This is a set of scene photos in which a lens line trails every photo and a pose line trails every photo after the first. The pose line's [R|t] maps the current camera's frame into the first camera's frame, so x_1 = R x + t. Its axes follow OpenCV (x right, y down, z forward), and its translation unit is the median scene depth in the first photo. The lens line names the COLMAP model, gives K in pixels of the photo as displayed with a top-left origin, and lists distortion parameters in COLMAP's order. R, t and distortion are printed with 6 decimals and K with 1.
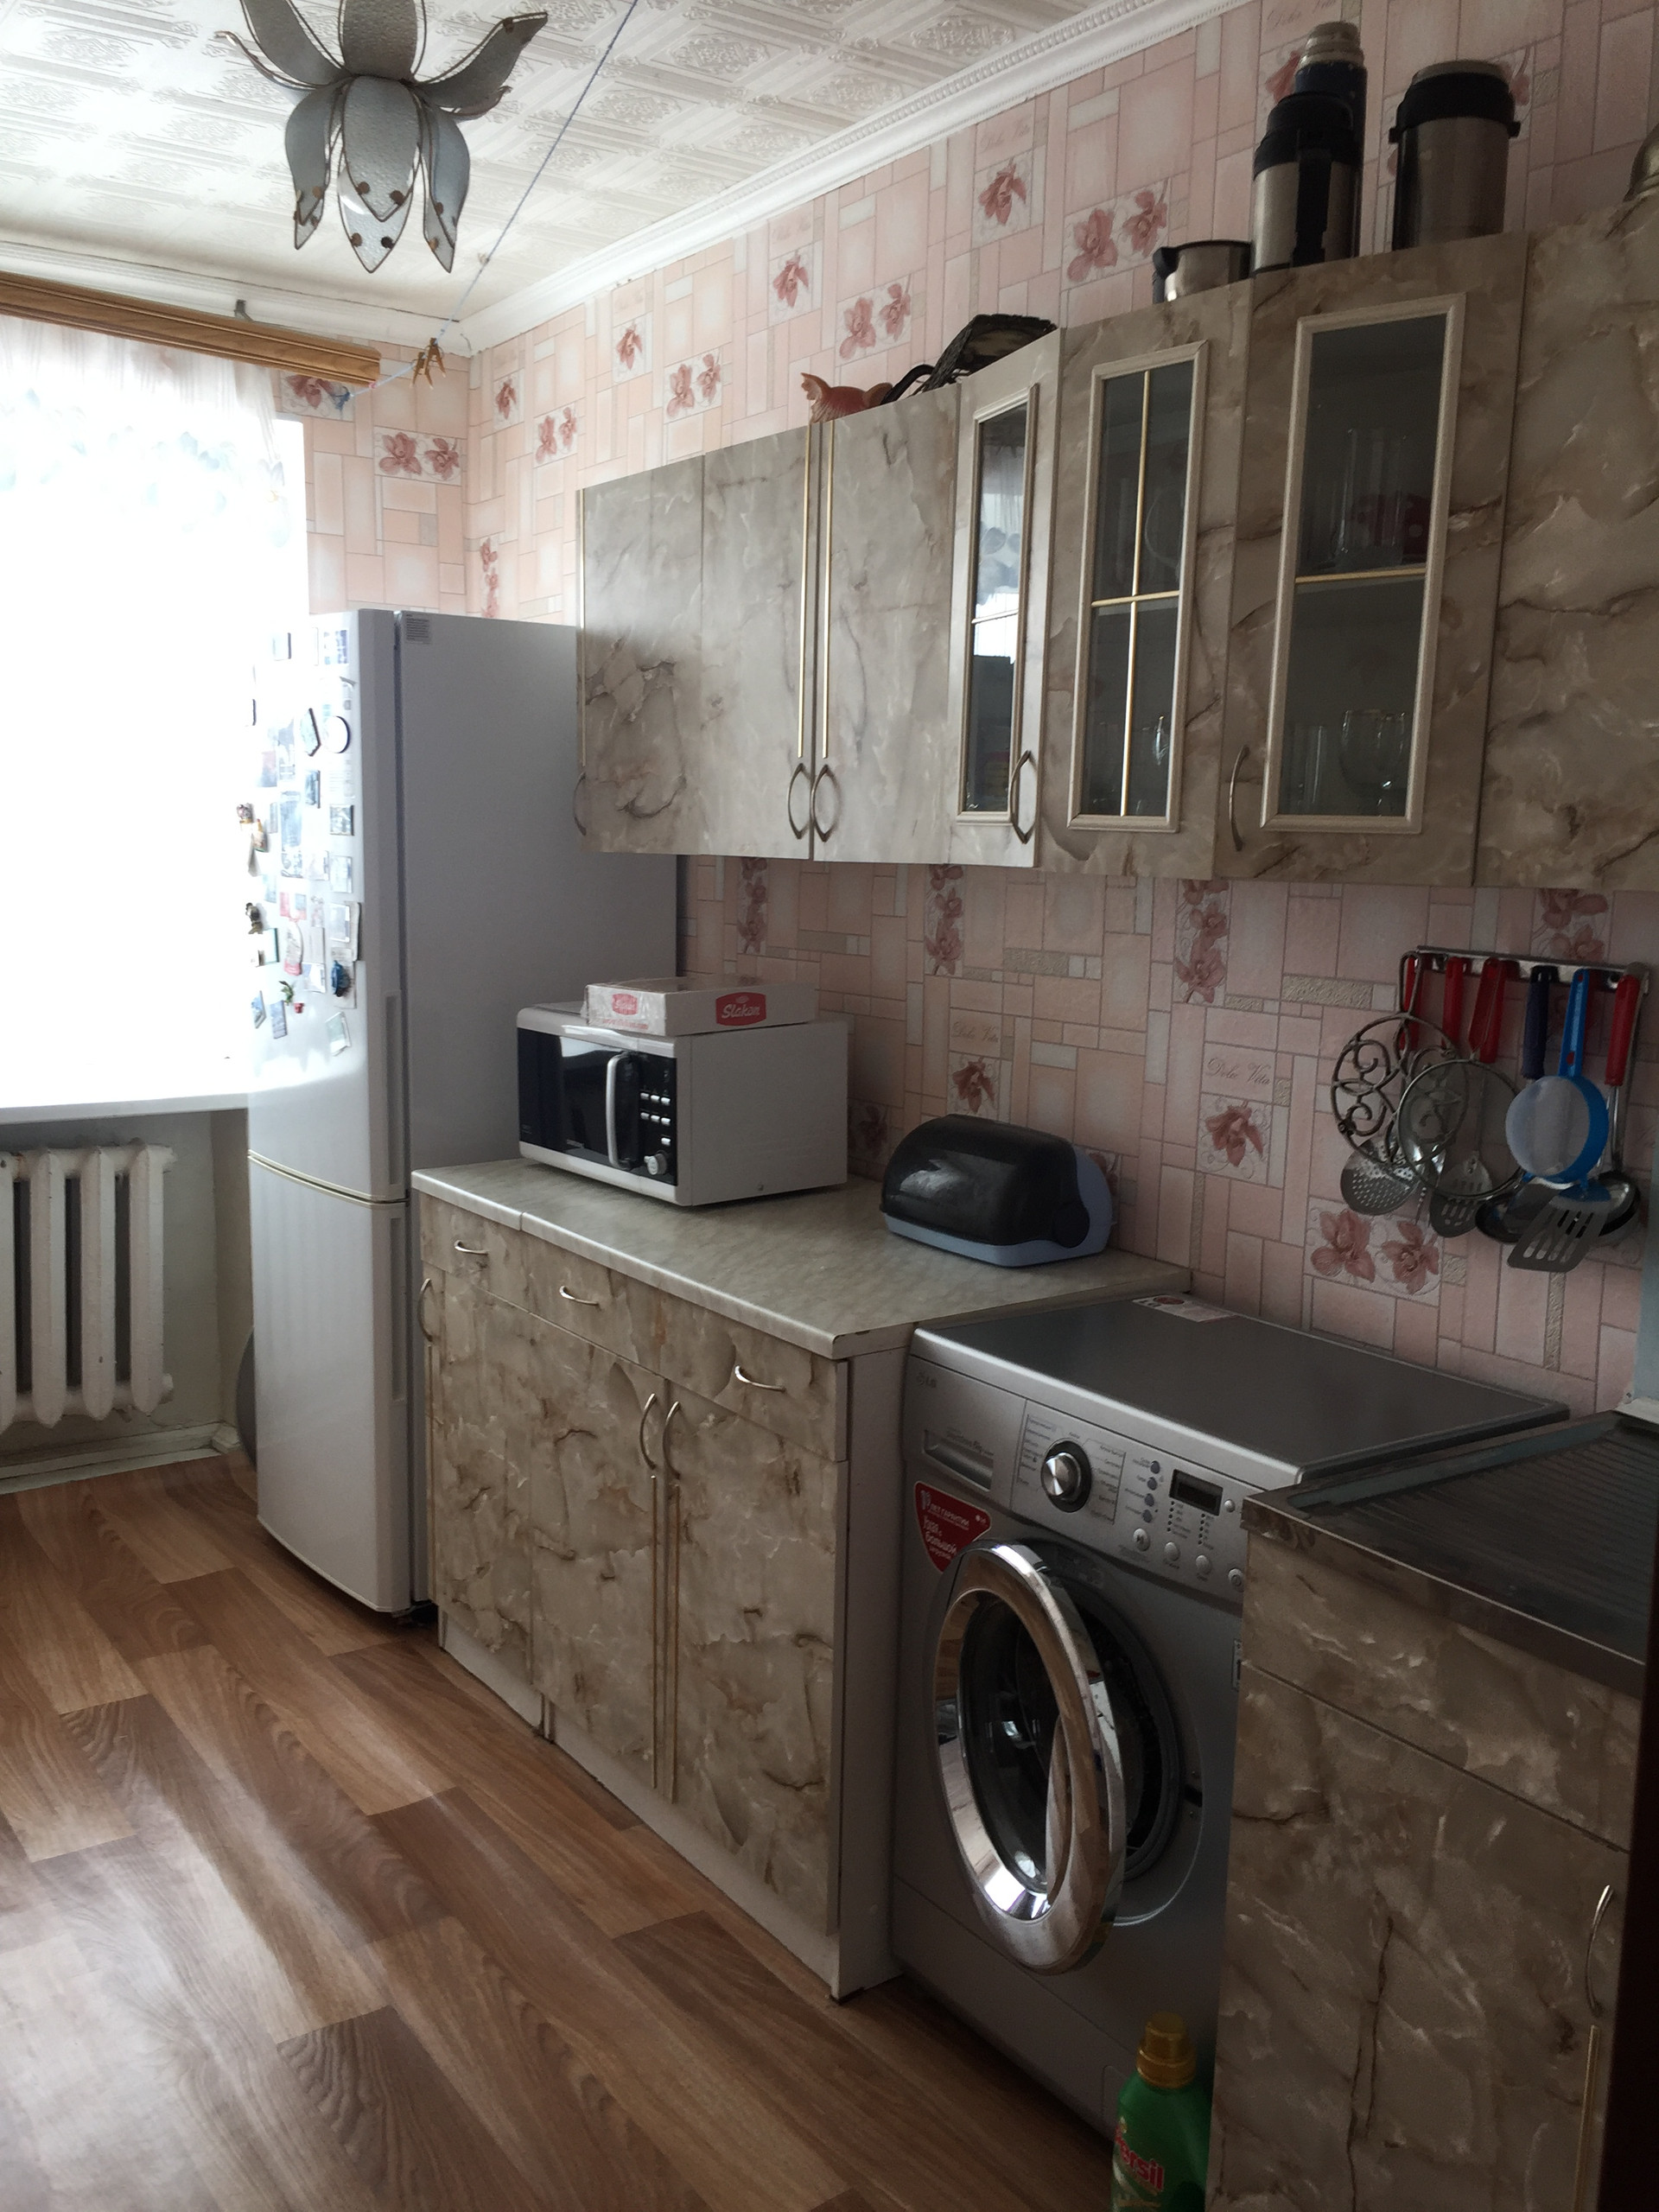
lens RADIAL K [[2213.6, 0, 829.5], [0, 2213.6, 1106.0], [0, 0, 1]] dist [0.000164, 0.433002]
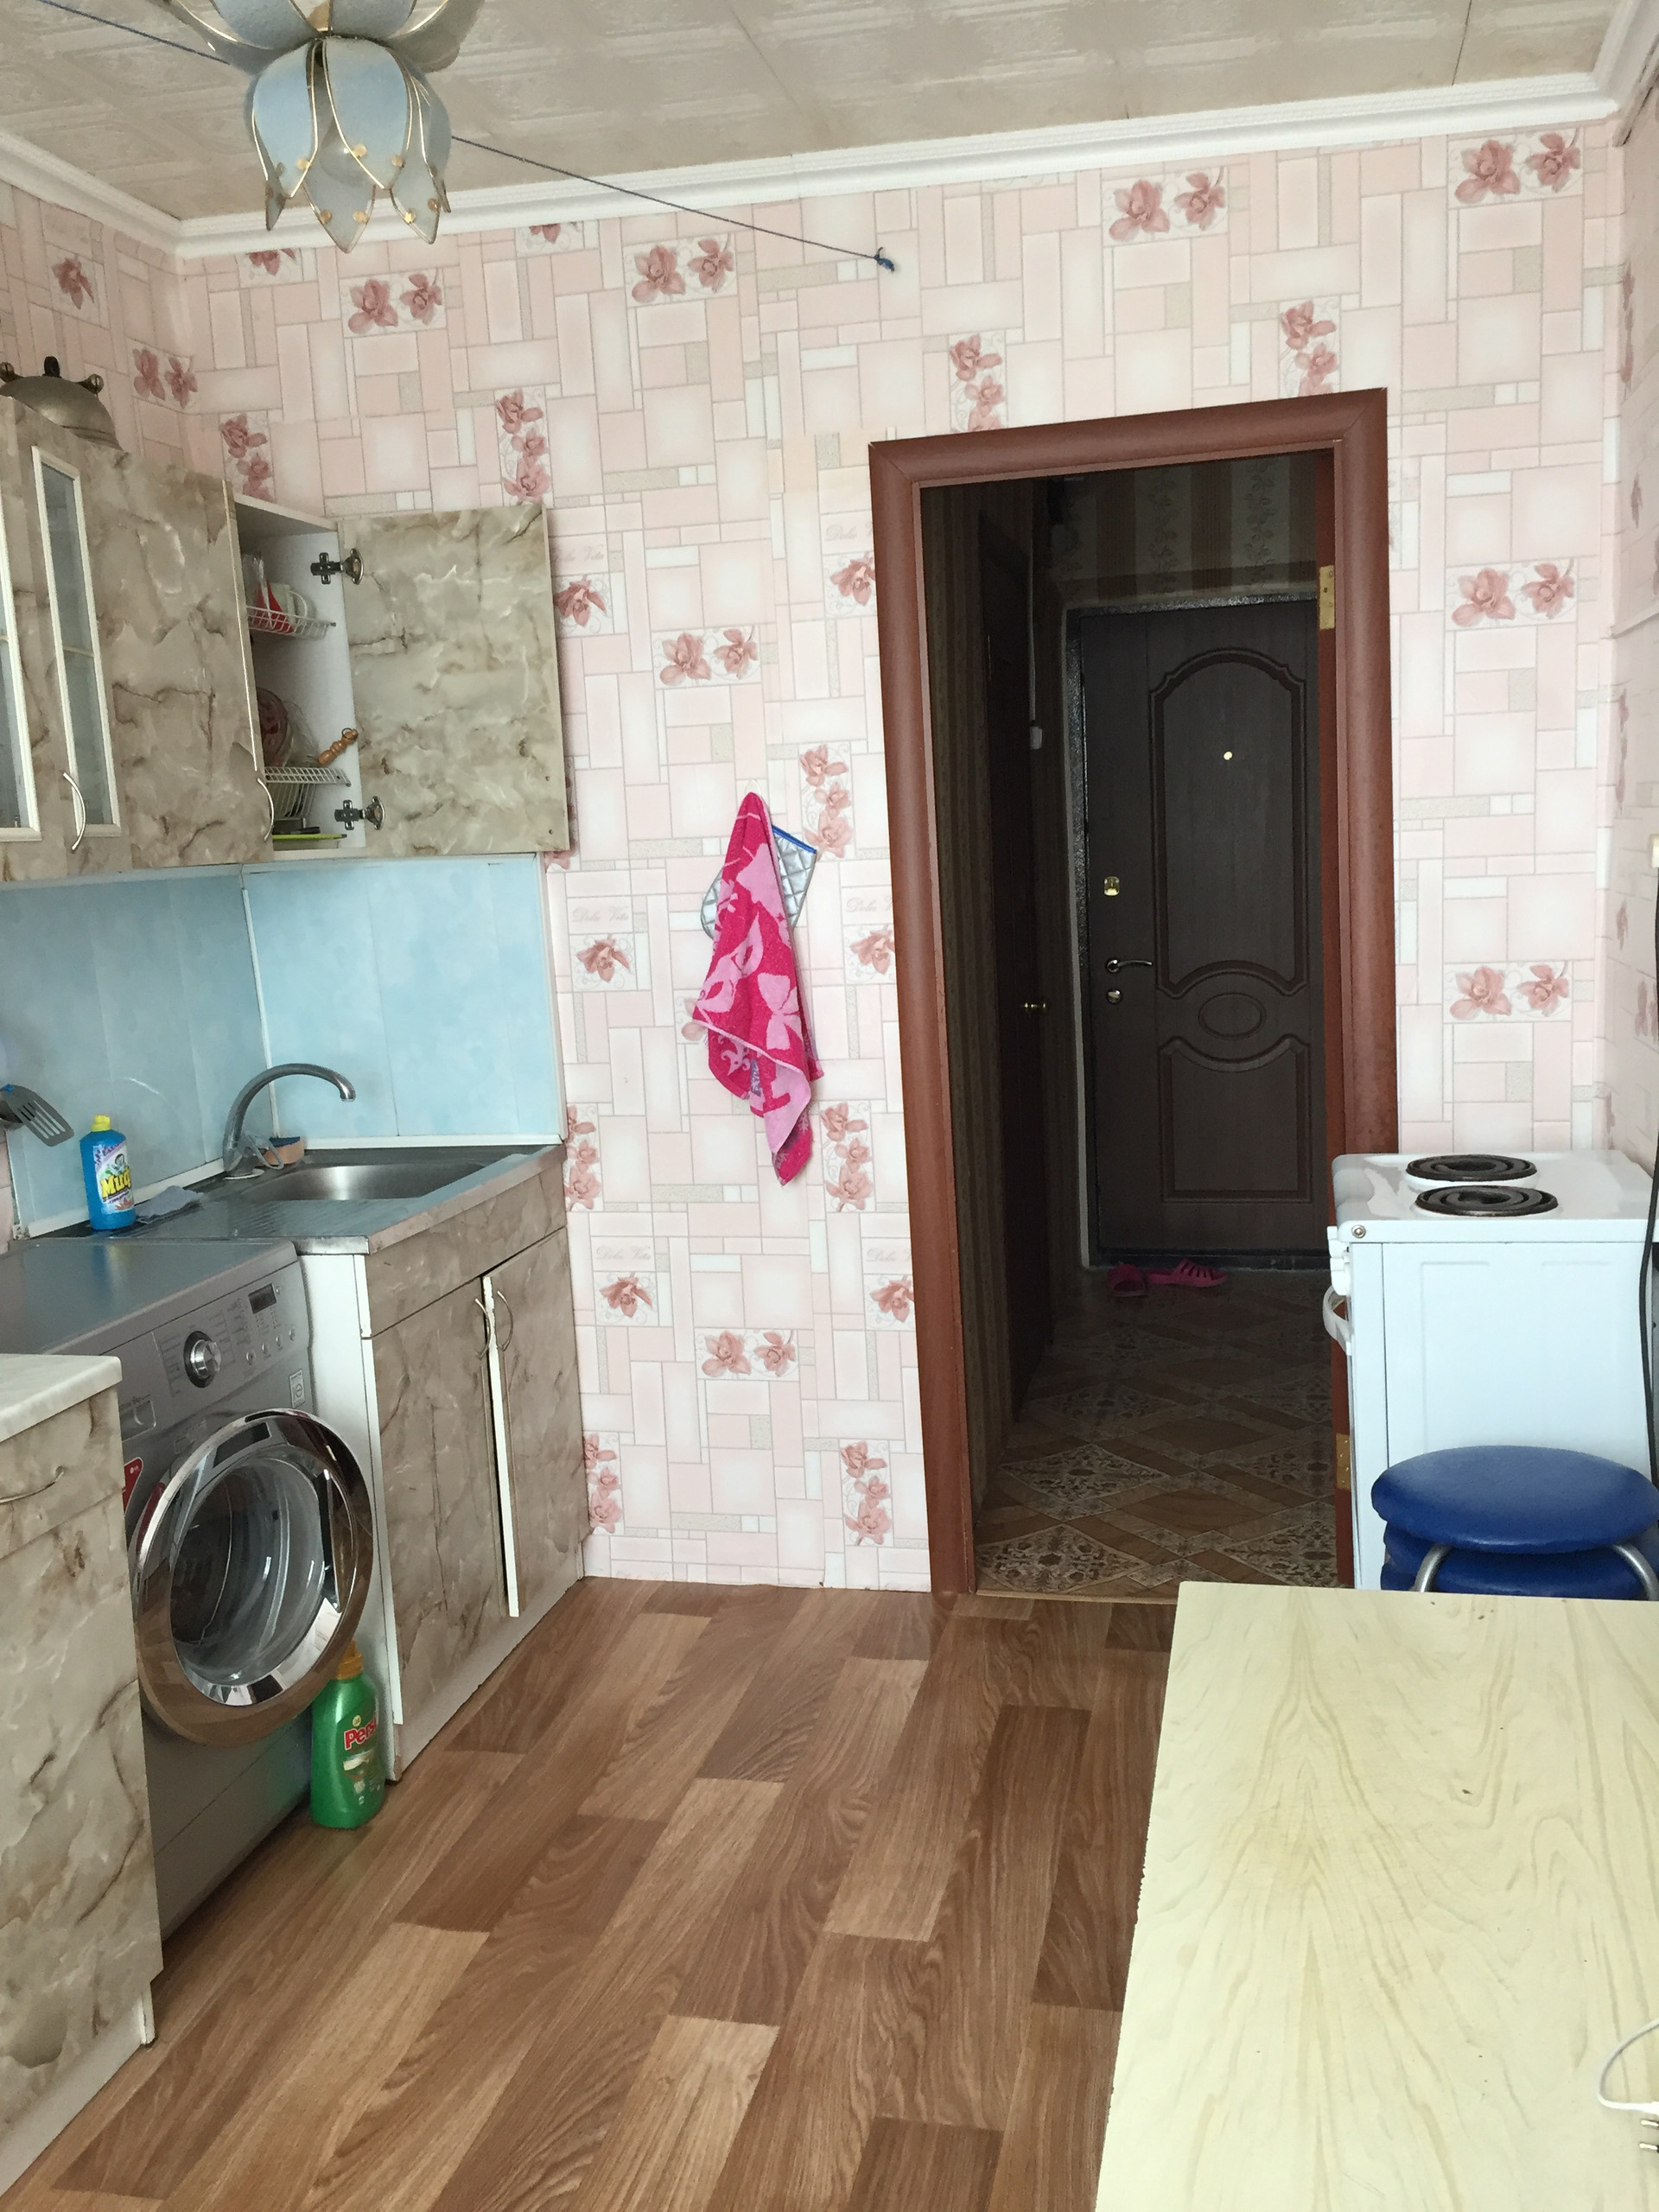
lens RADIAL K [[1949.6, 0, 829.5], [0, 1949.6, 1106.0], [0, 0, 1]] dist [-0.001336, -0.008723]
pose [[-0.701858, -0.085090, 0.707217, -0.864192], [0.131713, 0.960216, 0.246246, -0.182987], [-0.700034, 0.265979, -0.662727, 1.393994]]
